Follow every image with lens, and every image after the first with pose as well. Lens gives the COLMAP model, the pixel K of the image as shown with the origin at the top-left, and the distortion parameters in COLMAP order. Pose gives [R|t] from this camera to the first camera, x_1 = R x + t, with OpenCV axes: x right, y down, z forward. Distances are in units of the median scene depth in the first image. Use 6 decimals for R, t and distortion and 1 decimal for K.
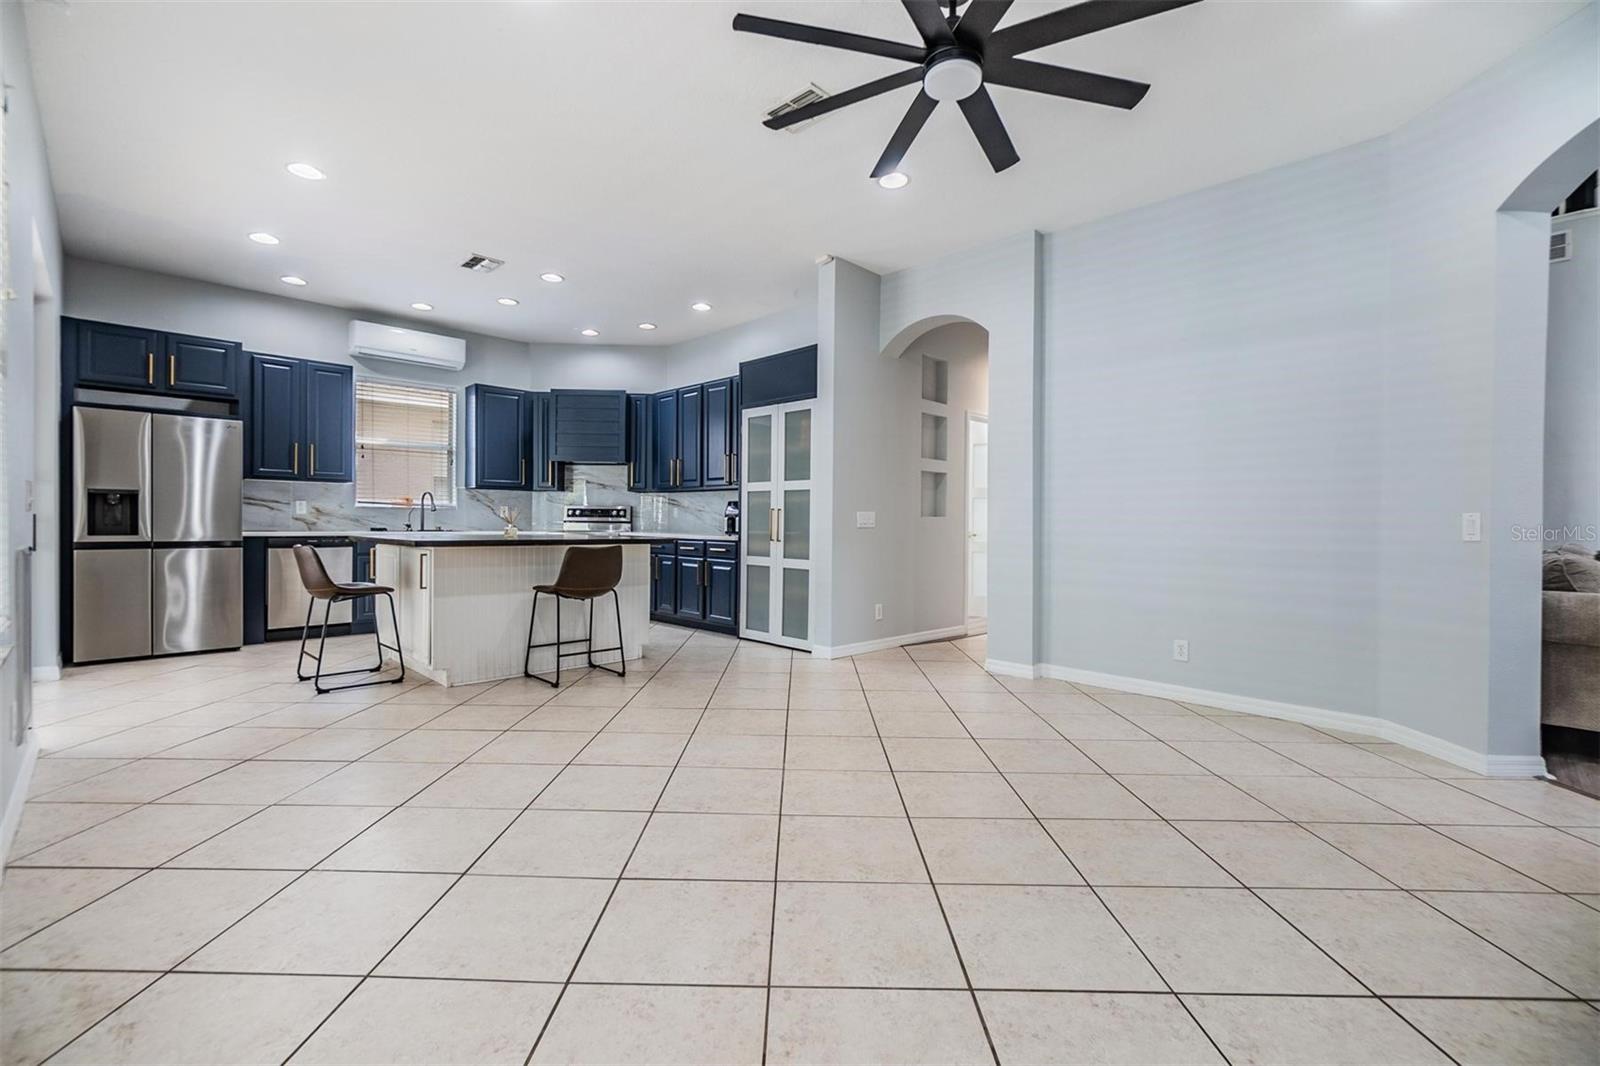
lens RADIAL K [[695.2, 0, 797.6], [0, 695.2, 527.7], [0, 0, 1]] dist [-0.001911, 0.000219]
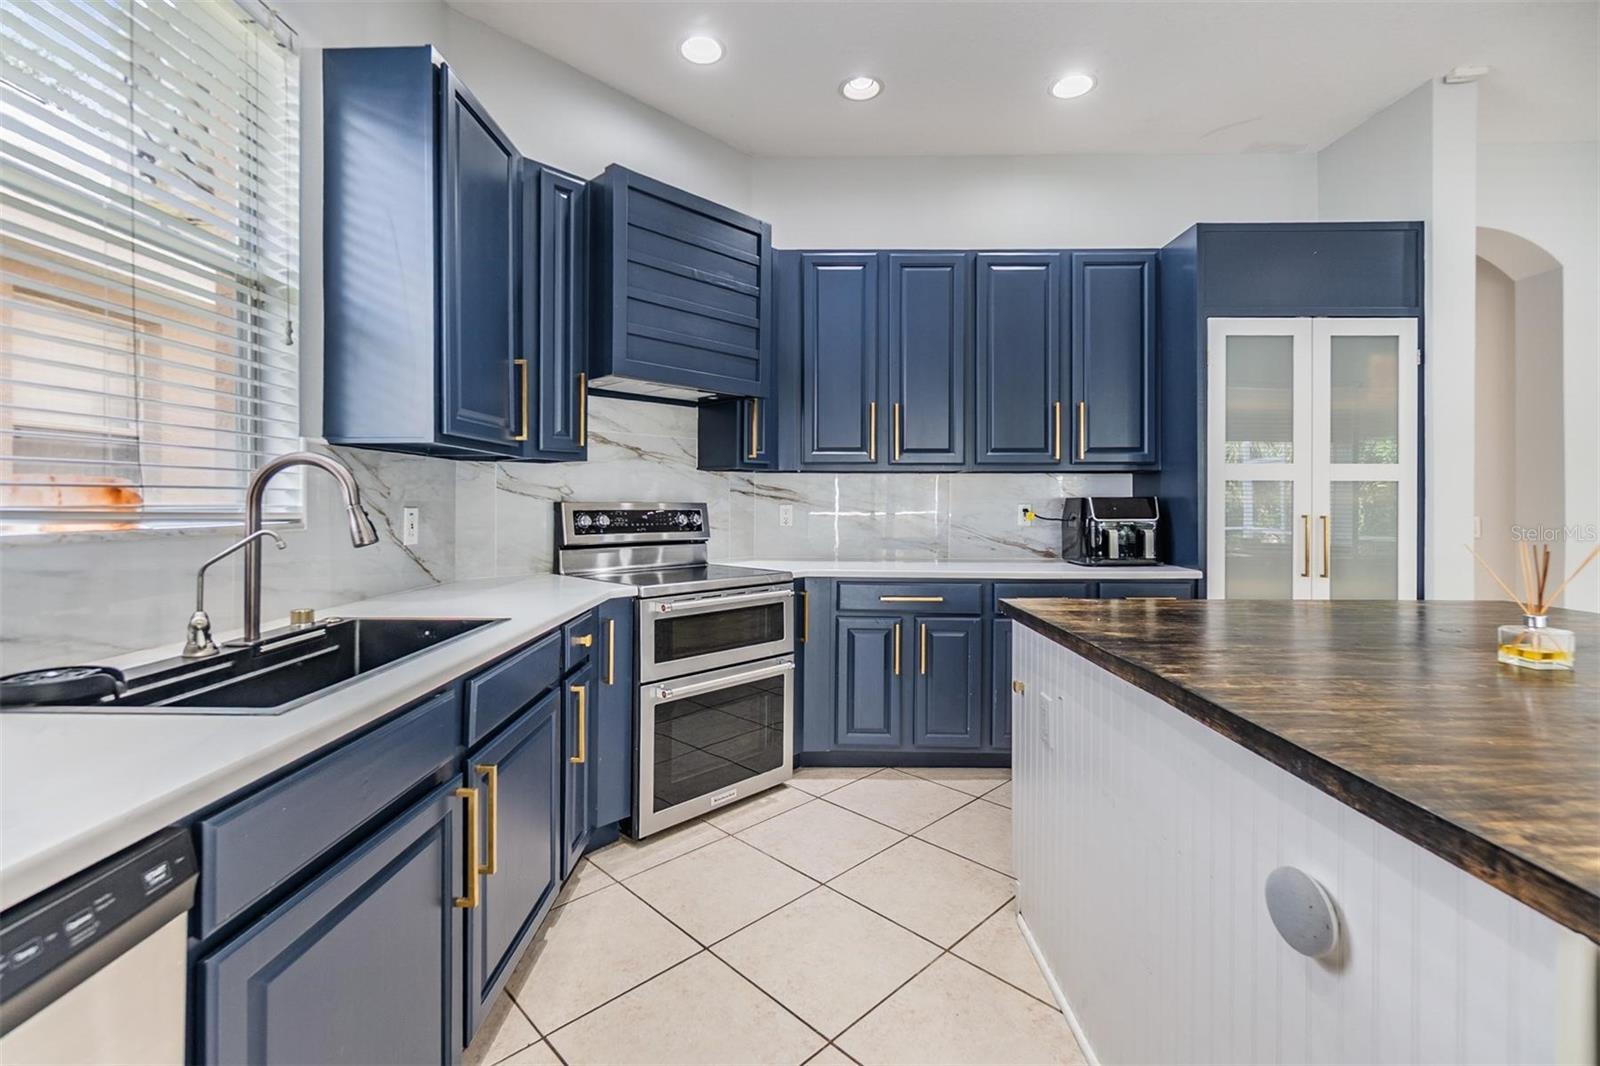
lens RADIAL K [[721.3, 0, 796.6], [0, 721.3, 500.6], [0, 0, 1]] dist [-0.001585, -0.000186]
pose [[0.711604, -0.008325, 0.702532, -0.654400], [0.011473, 0.999934, 0.000227, -0.040576], [-0.702487, 0.007899, 0.711652, 0.832444]]
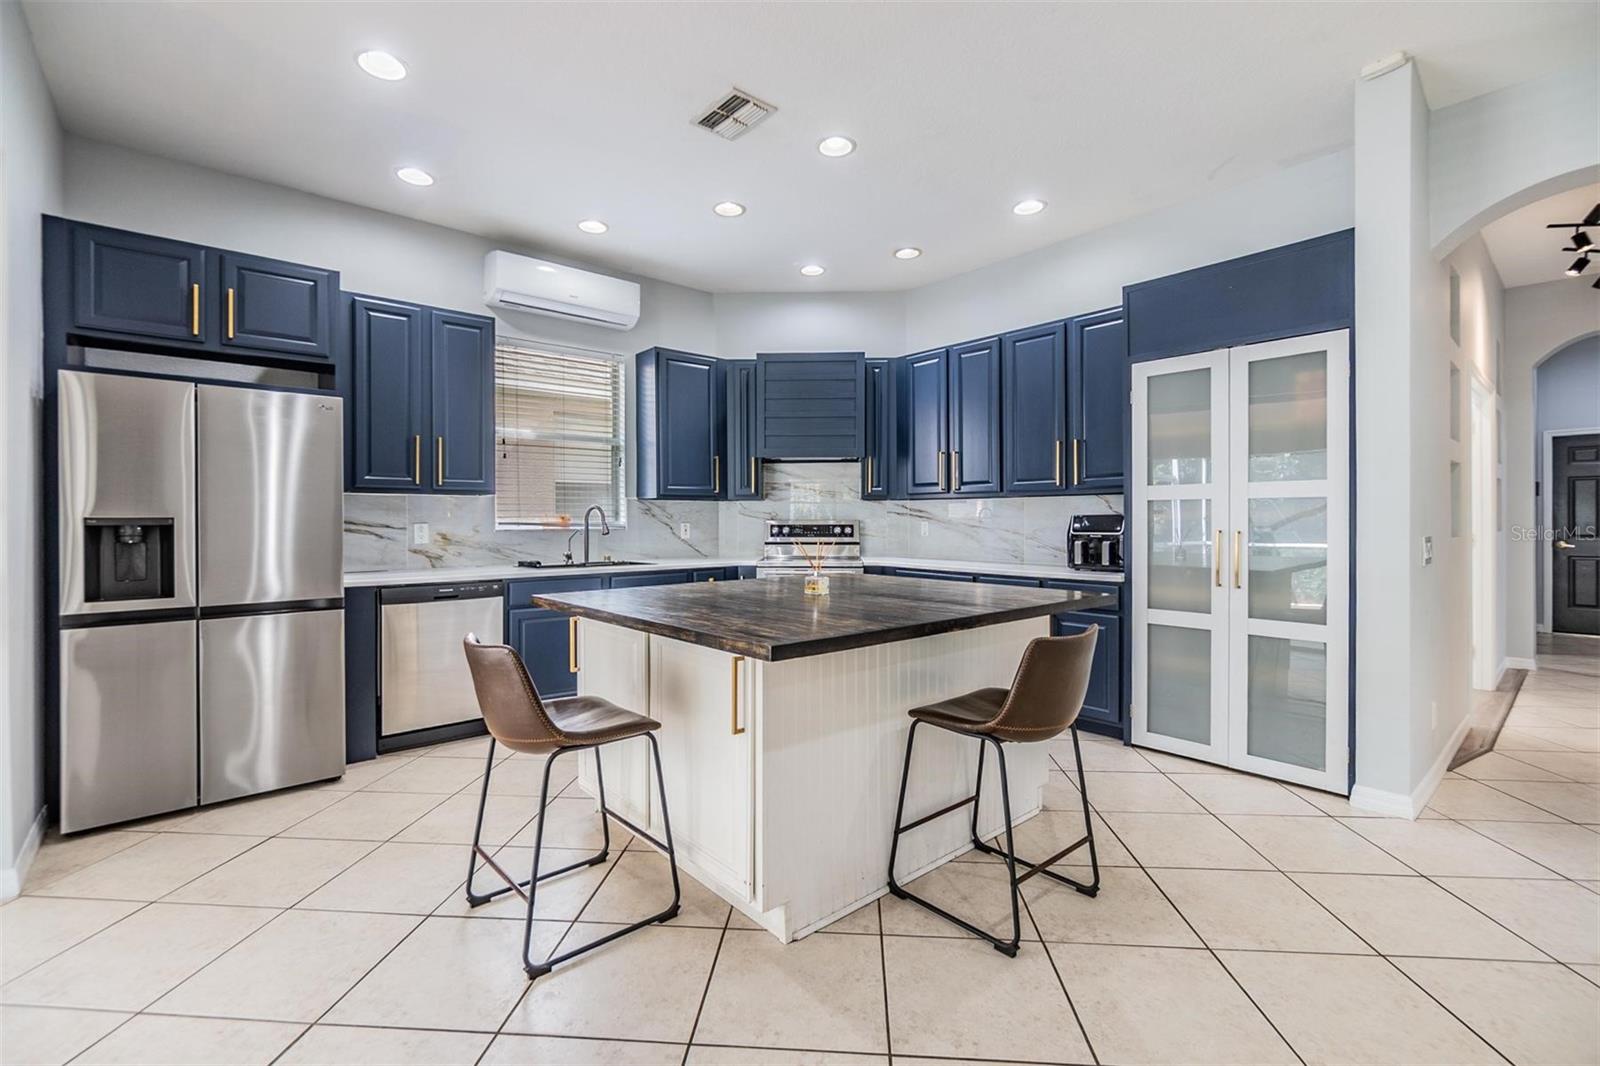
lens RADIAL K [[699.0, 0, 799.4], [0, 699.0, 519.7], [0, 0, 1]] dist [-0.001964, 0.000479]
pose [[0.997661, -0.013095, -0.067086, -0.324741], [0.012531, 0.999882, -0.008830, -0.033440], [0.067194, 0.007969, 0.997708, 0.376725]]
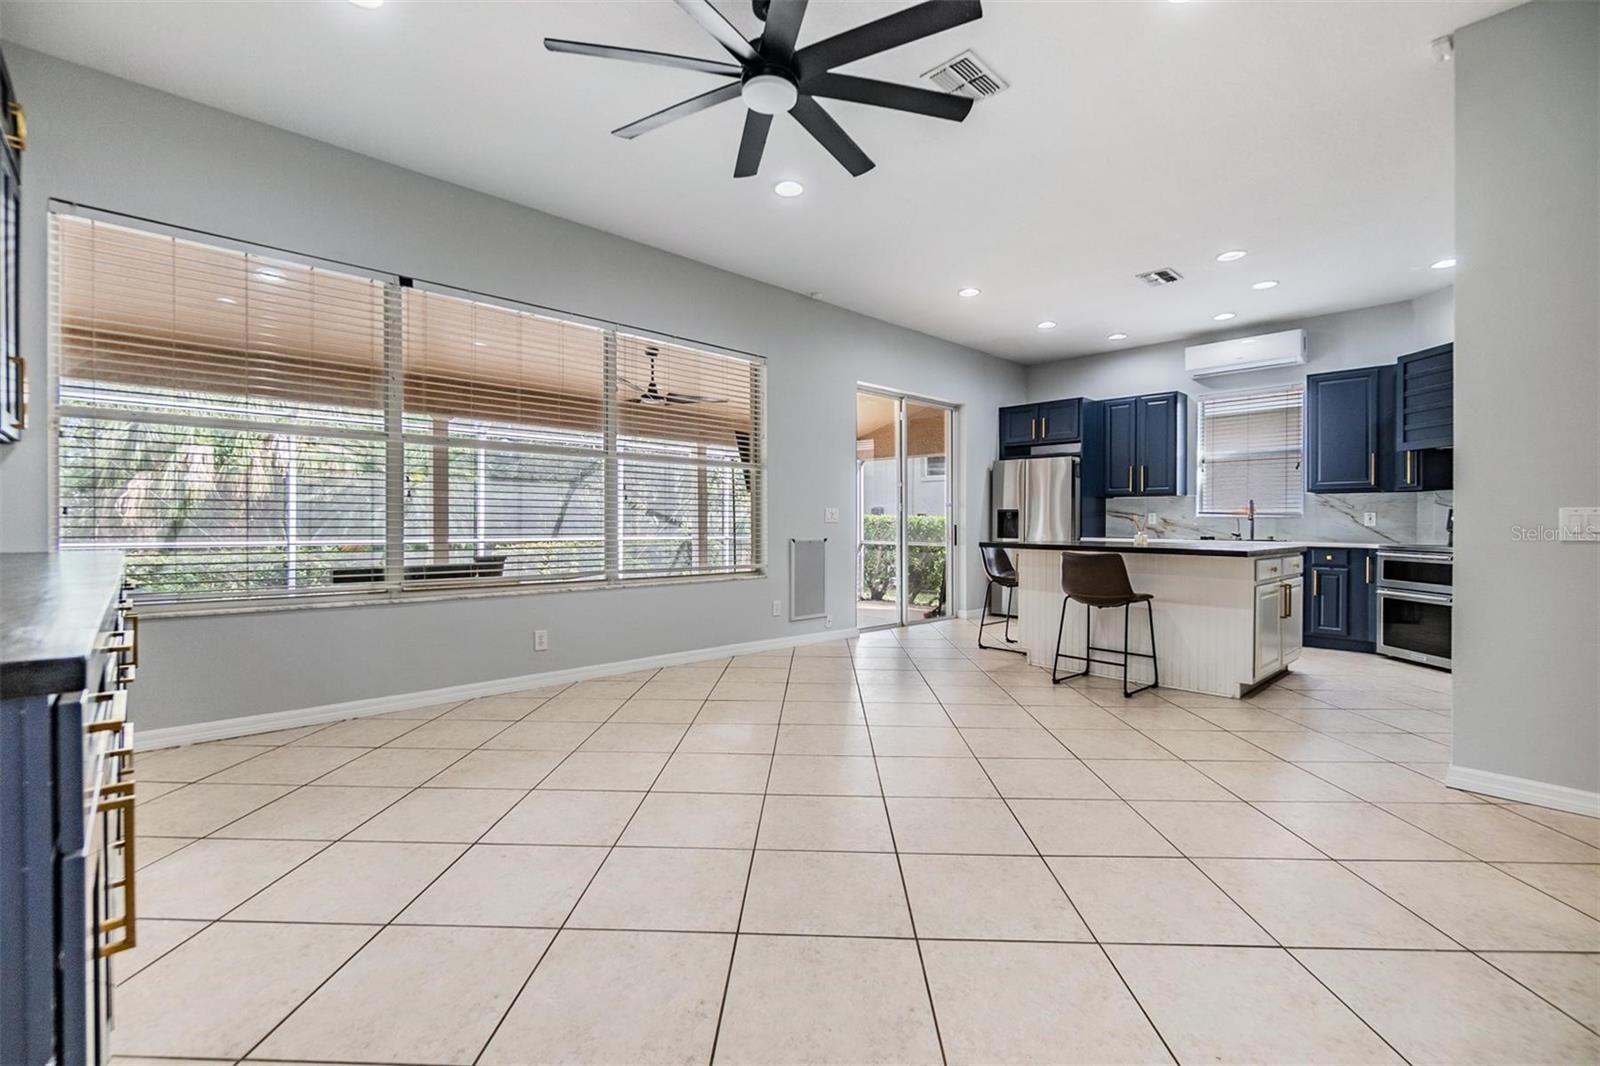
lens RADIAL K [[695.2, 0, 797.6], [0, 695.2, 527.7], [0, 0, 1]] dist [-0.001911, 0.000219]
pose [[-0.022651, -0.004464, -0.999733, 0.509842], [-0.014724, 0.999883, -0.004131, 0.000381], [0.999635, 0.014626, -0.022714, 0.437066]]
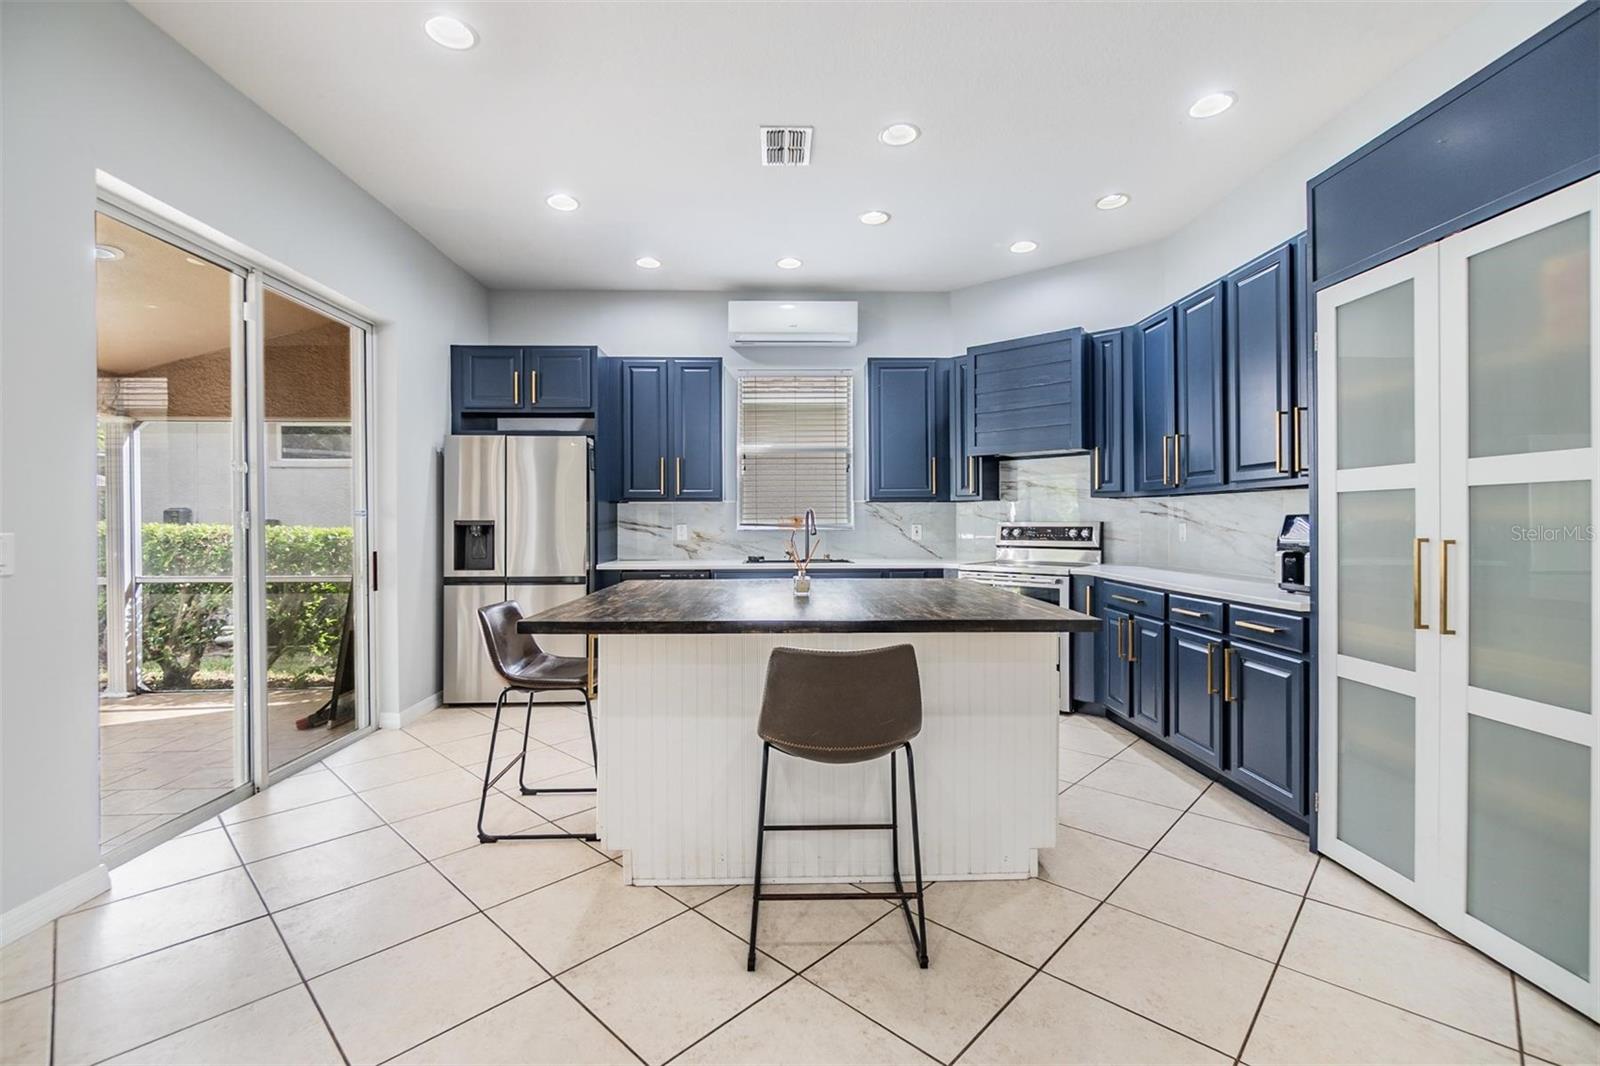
lens RADIAL K [[699.3, 0, 795.1], [0, 699.3, 521.0], [0, 0, 1]] dist [-0.002242, 0.000445]
pose [[0.727061, -0.014225, -0.686426, -0.022680], [0.005226, 0.999871, -0.015185, -0.030513], [0.686553, 0.007453, 0.727041, 0.488740]]
